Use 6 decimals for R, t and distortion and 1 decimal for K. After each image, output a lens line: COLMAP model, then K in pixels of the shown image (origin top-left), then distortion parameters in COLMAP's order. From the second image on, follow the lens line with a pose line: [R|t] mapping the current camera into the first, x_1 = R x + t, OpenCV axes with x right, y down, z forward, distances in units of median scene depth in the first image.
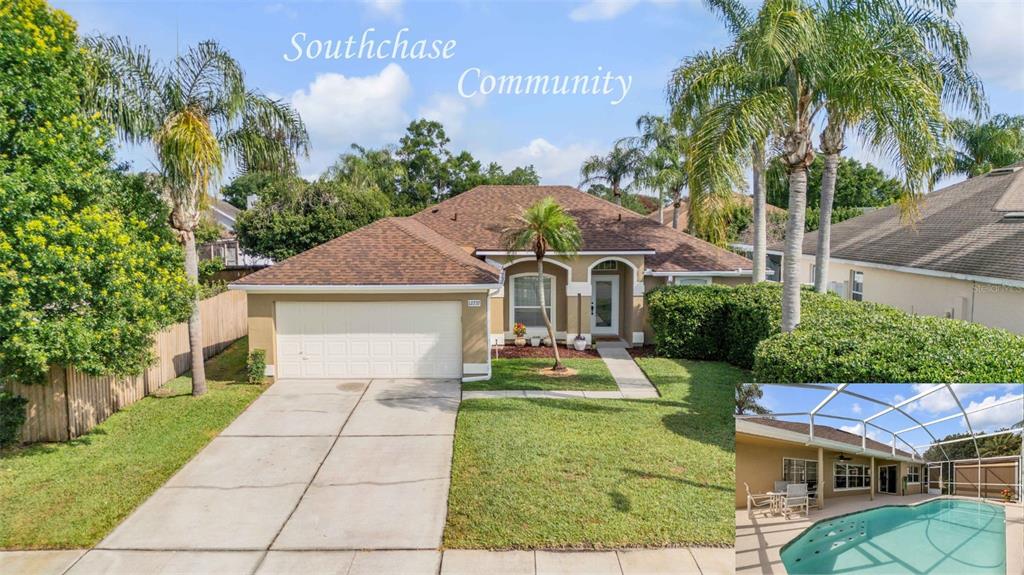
lens RADIAL K [[725.6, 0, 510.0], [0, 725.6, 290.3], [0, 0, 1]] dist [0.032850, -0.007442]
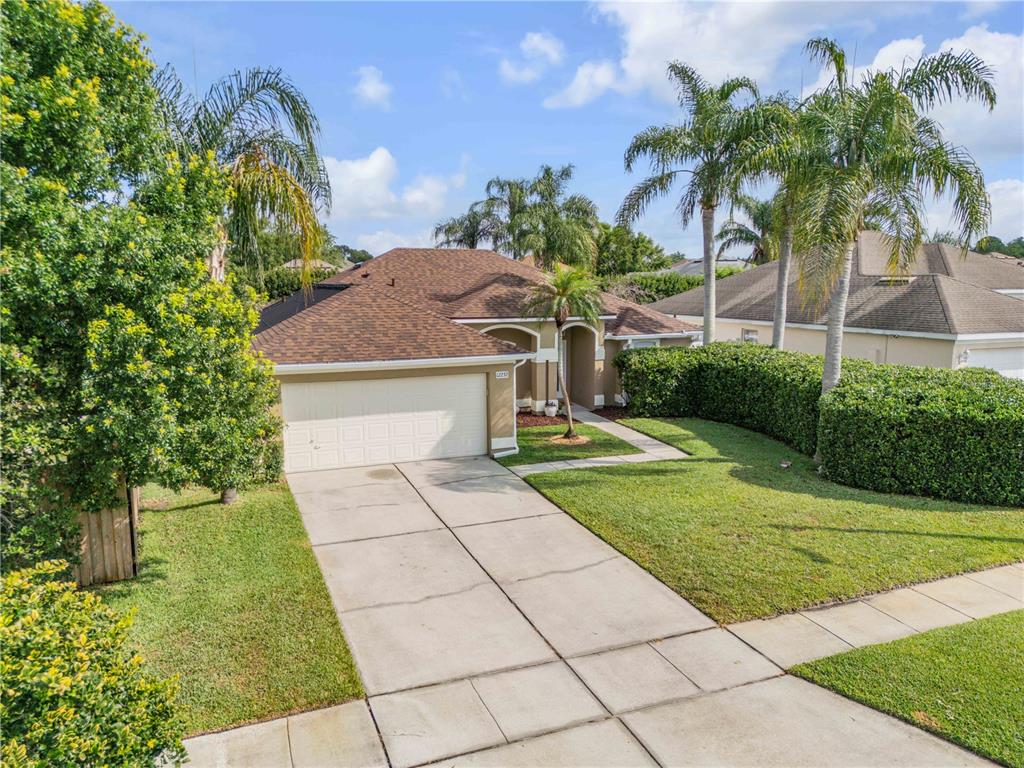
lens RADIAL K [[726.1, 0, 510.0], [0, 726.1, 380.8], [0, 0, 1]] dist [0.049955, -0.030596]
pose [[0.932537, -0.052817, 0.357191, -0.379638], [0.039692, 0.998244, 0.043982, -0.015902], [-0.358886, -0.026837, 0.932995, 0.105273]]
